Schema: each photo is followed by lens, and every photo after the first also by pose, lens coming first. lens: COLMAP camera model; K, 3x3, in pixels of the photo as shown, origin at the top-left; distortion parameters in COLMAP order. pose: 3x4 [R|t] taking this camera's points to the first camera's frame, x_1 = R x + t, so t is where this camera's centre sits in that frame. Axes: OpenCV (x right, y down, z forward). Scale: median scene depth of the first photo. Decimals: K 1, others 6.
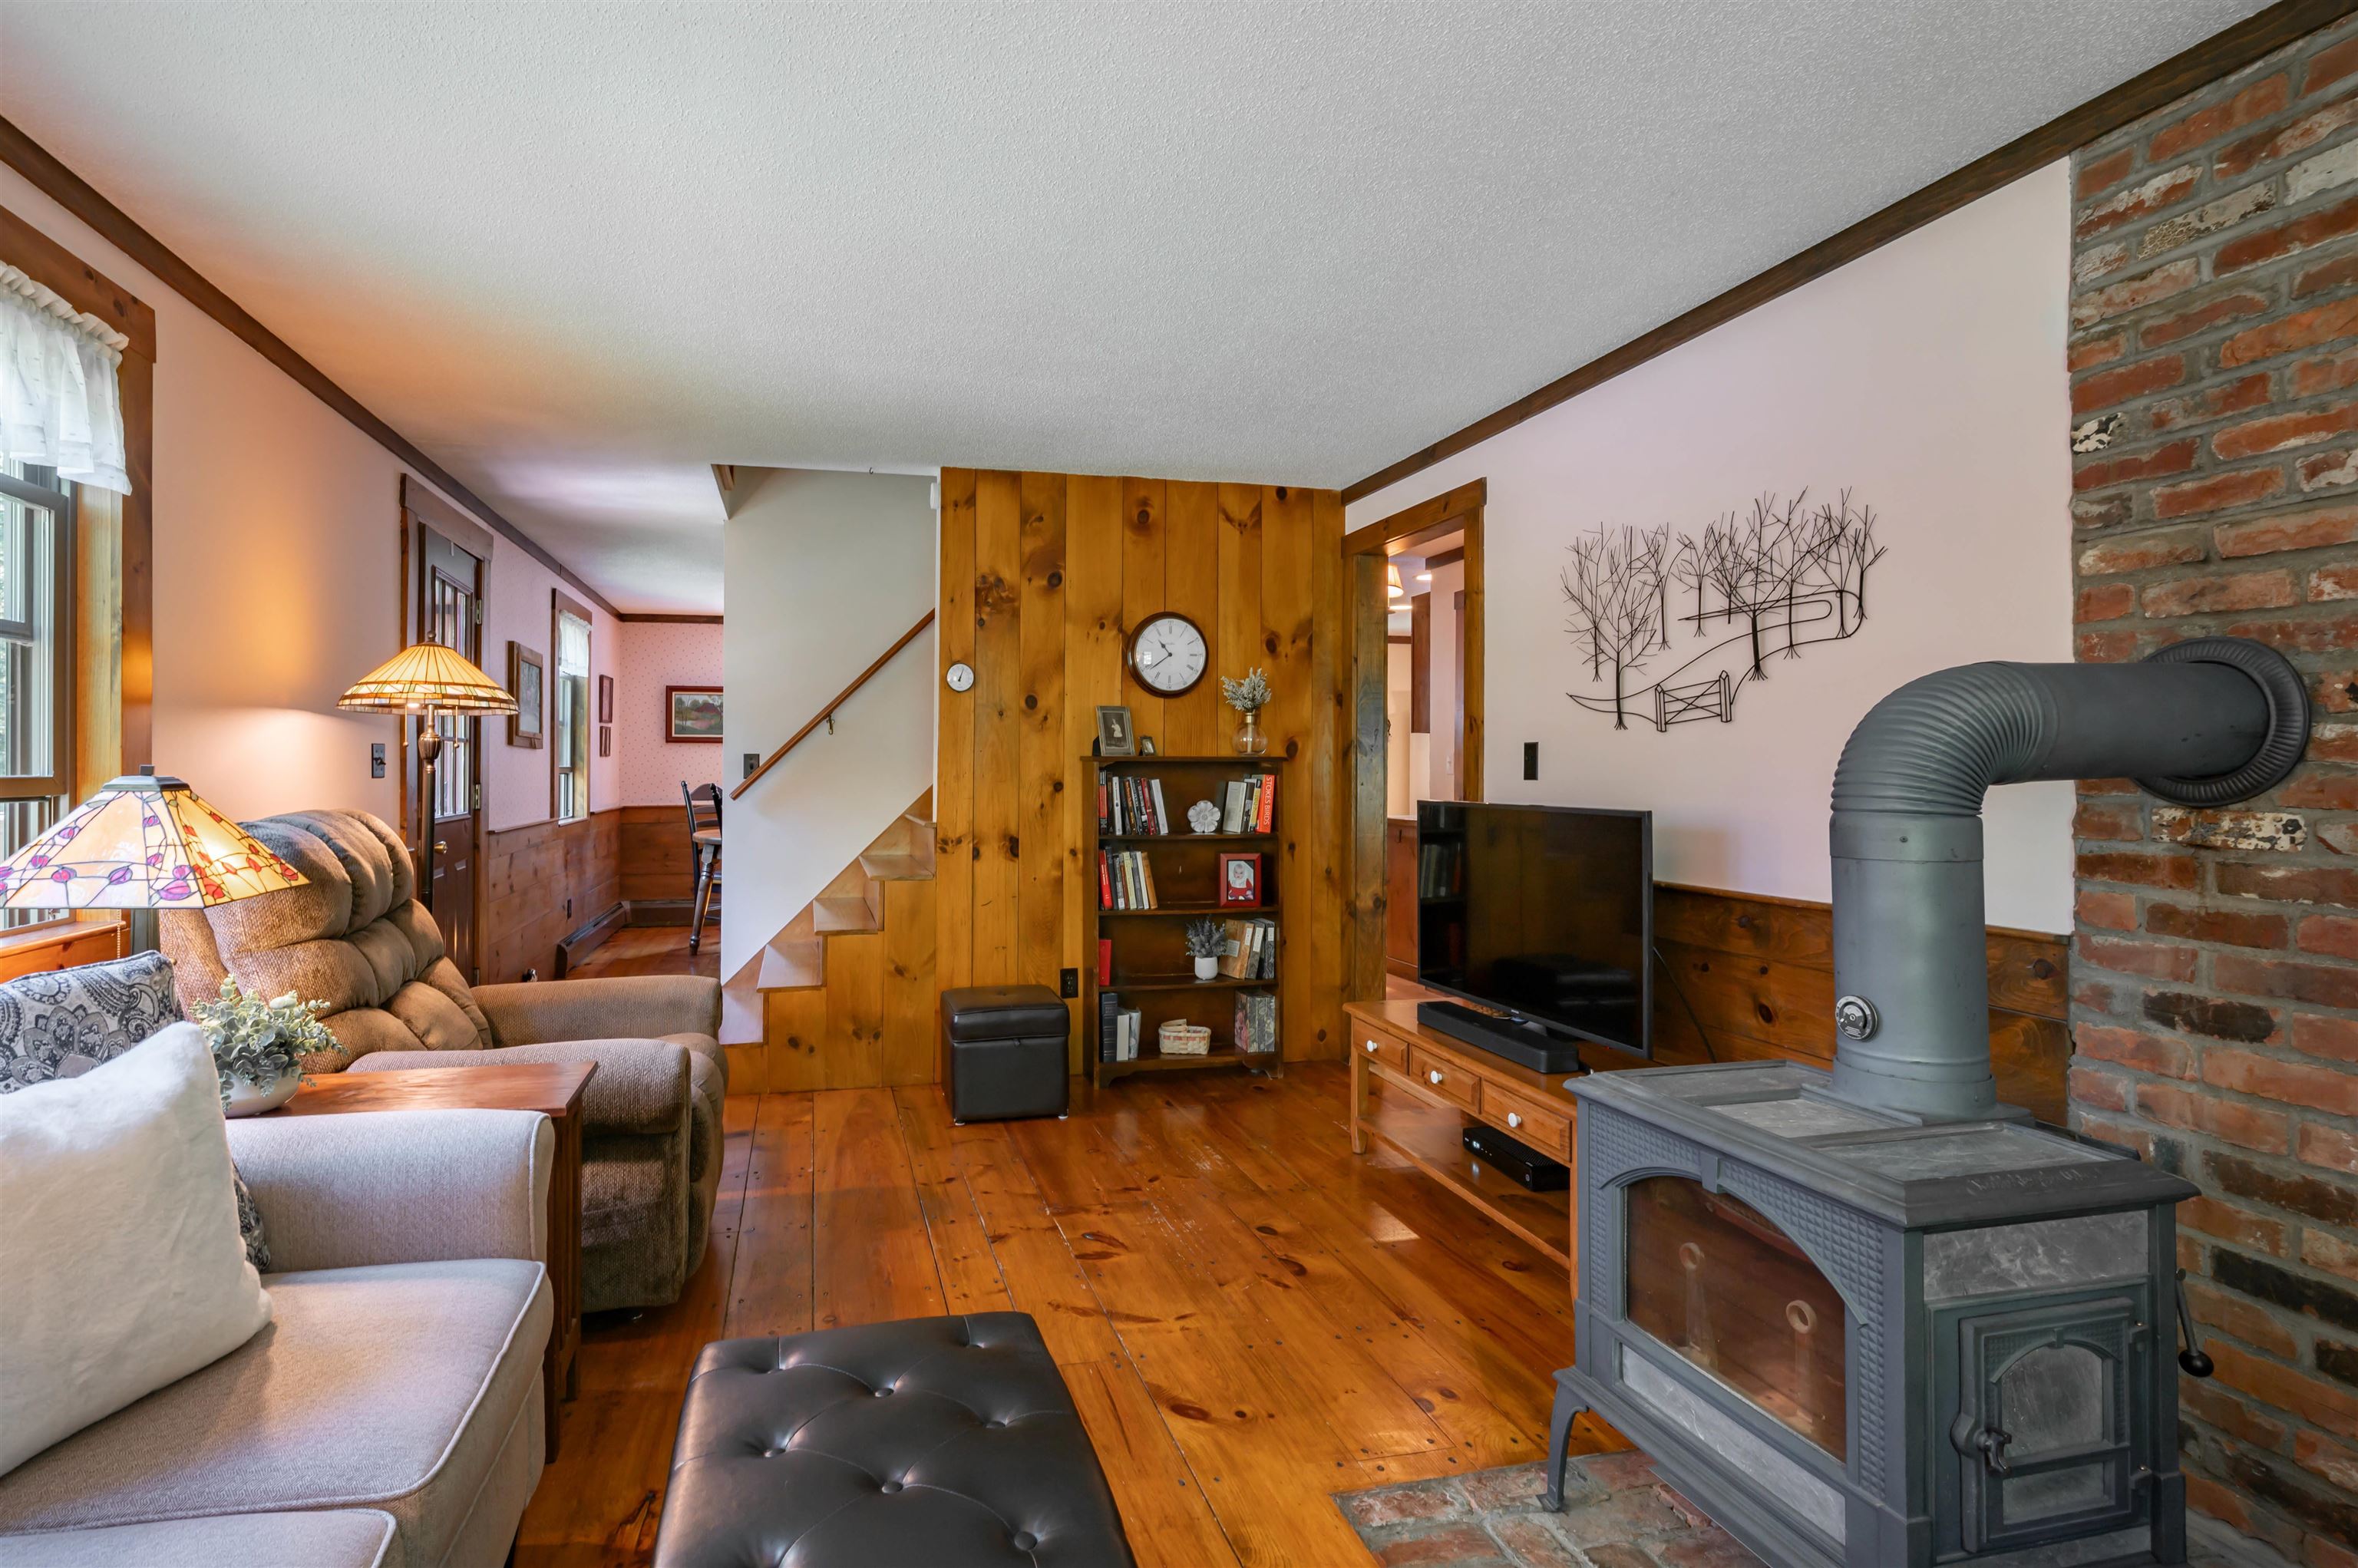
lens RADIAL K [[1150.0, 0, 1119.3], [0, 1150.0, 764.7], [0, 0, 1]] dist [-0.000944, 0.001082]
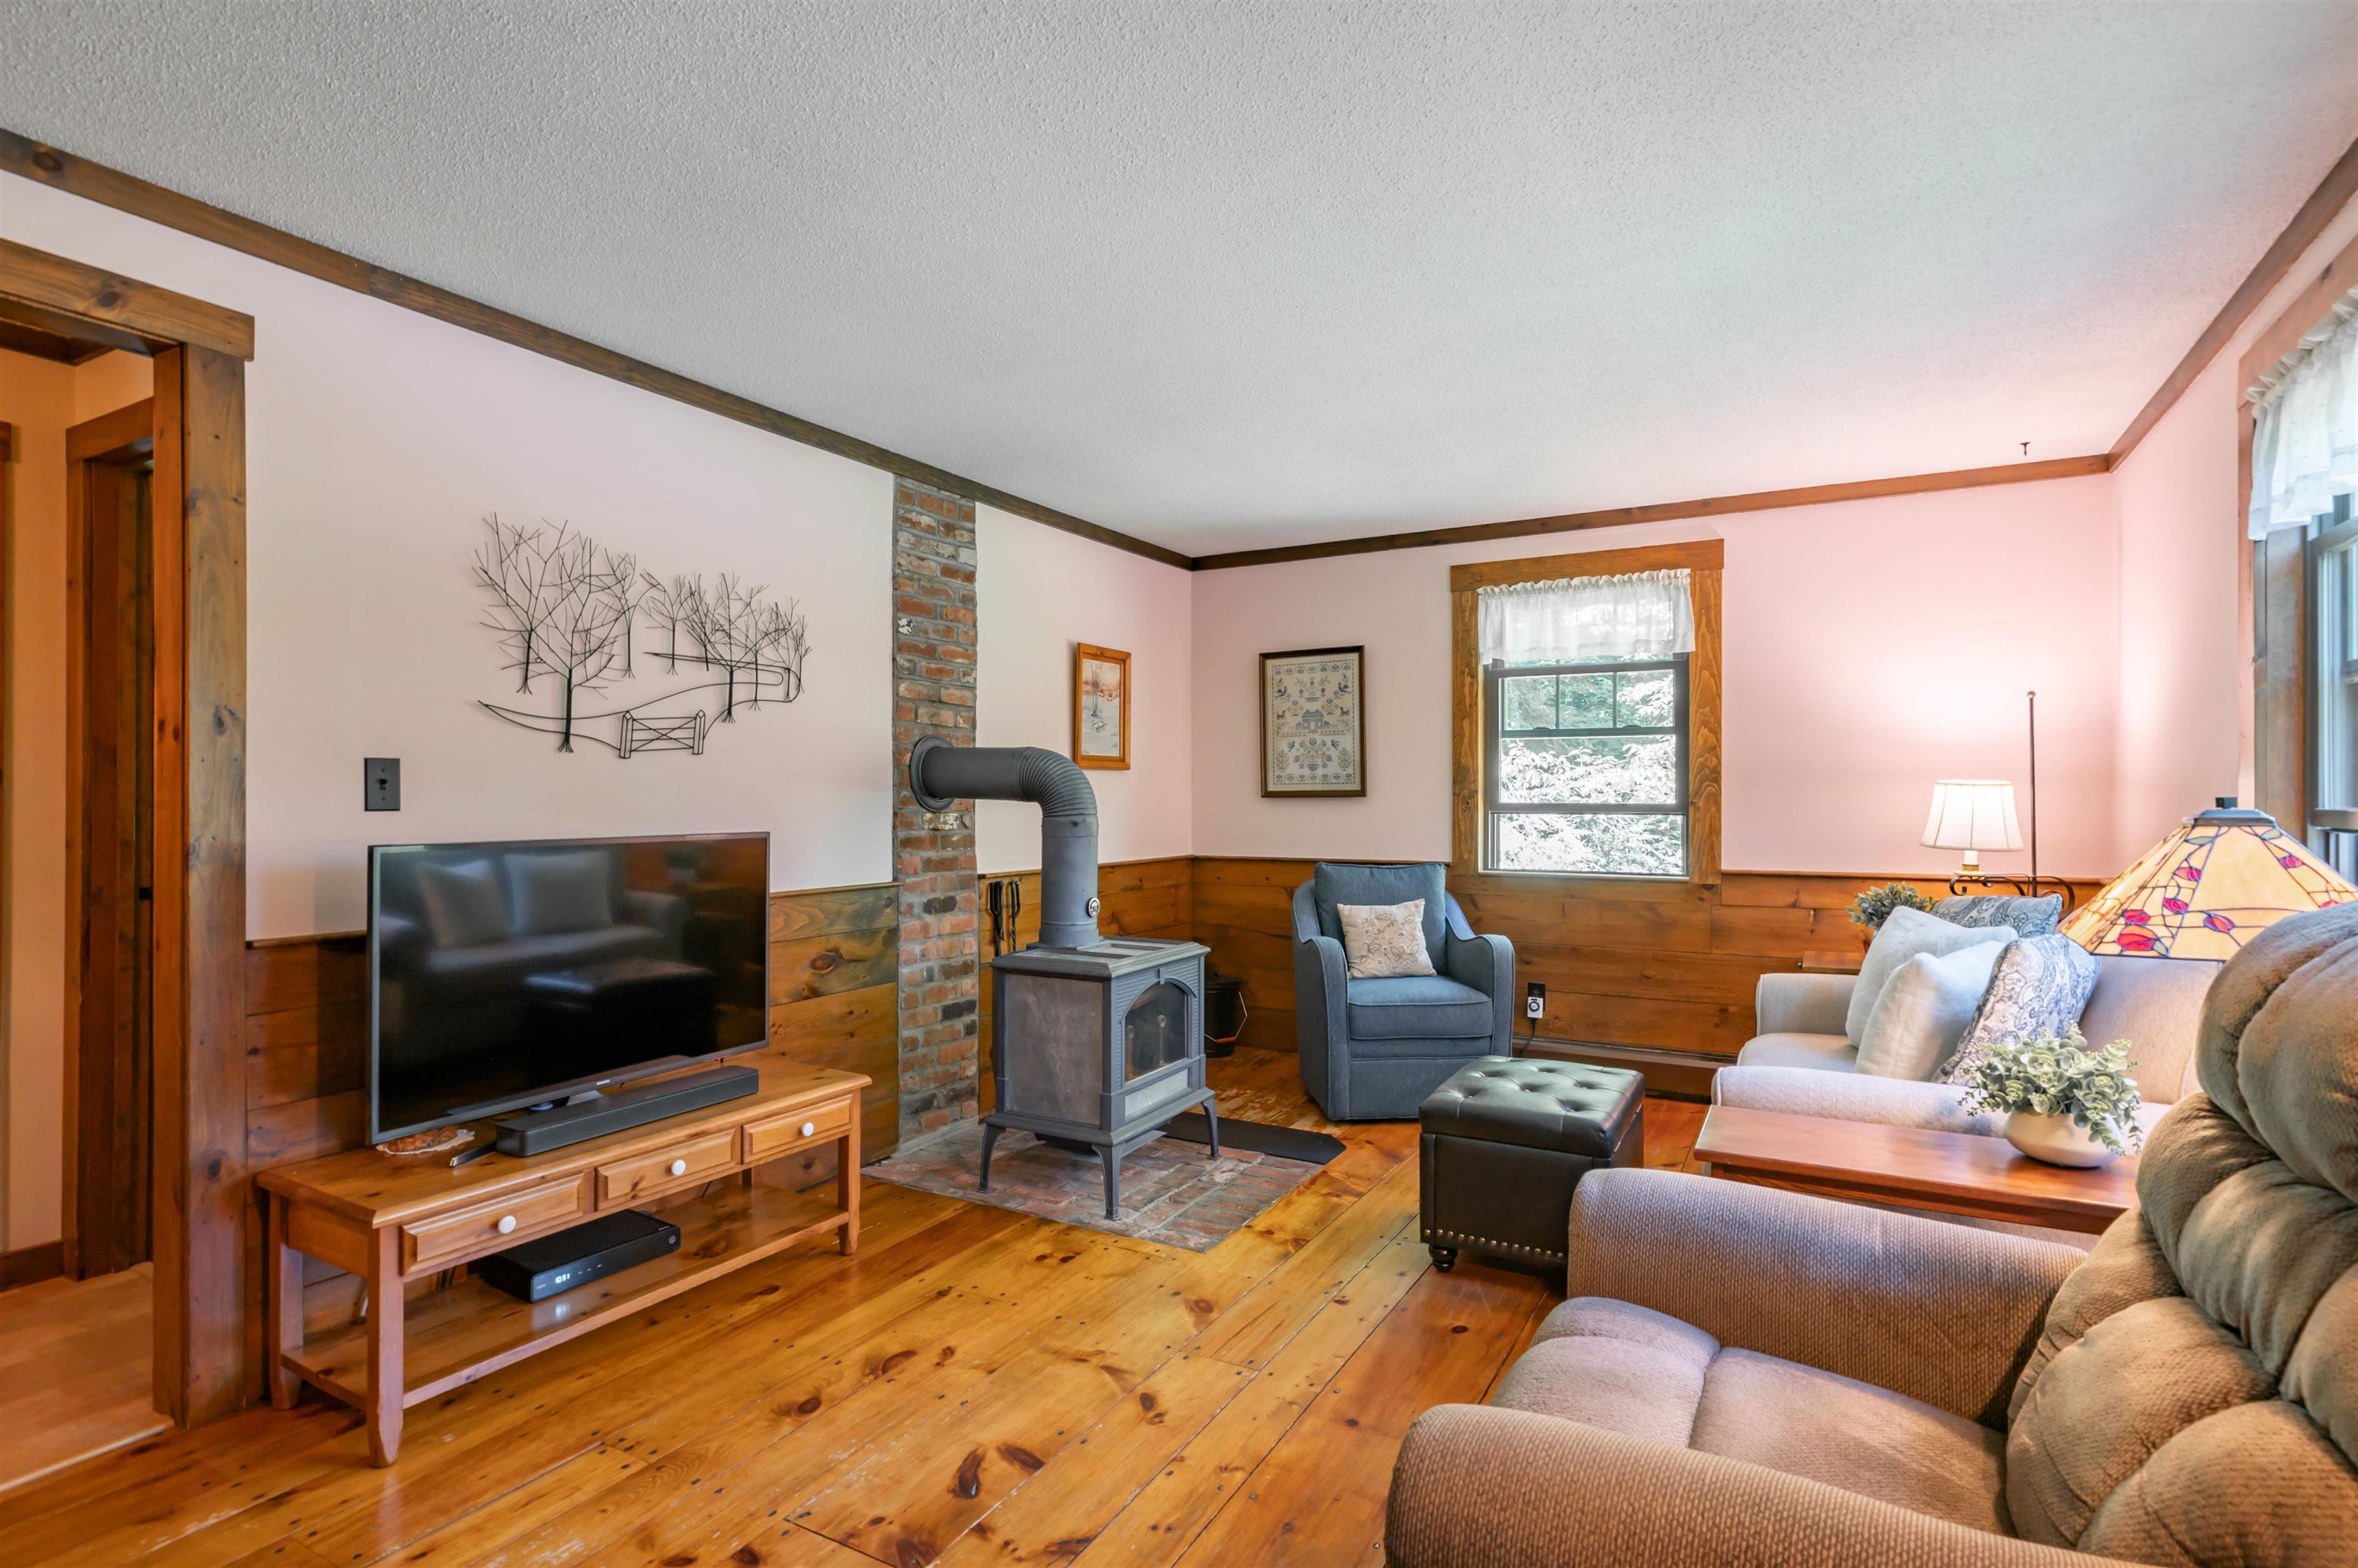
lens RADIAL K [[1114.4, 0, 1175.5], [0, 1114.4, 786.6], [0, 0, 1]] dist [-0.002470, 0.001581]
pose [[-0.704367, 0.000468, 0.709835, -0.664525], [-0.006228, 0.999957, -0.006840, -0.000351], [-0.709808, -0.009238, -0.704334, 1.593568]]
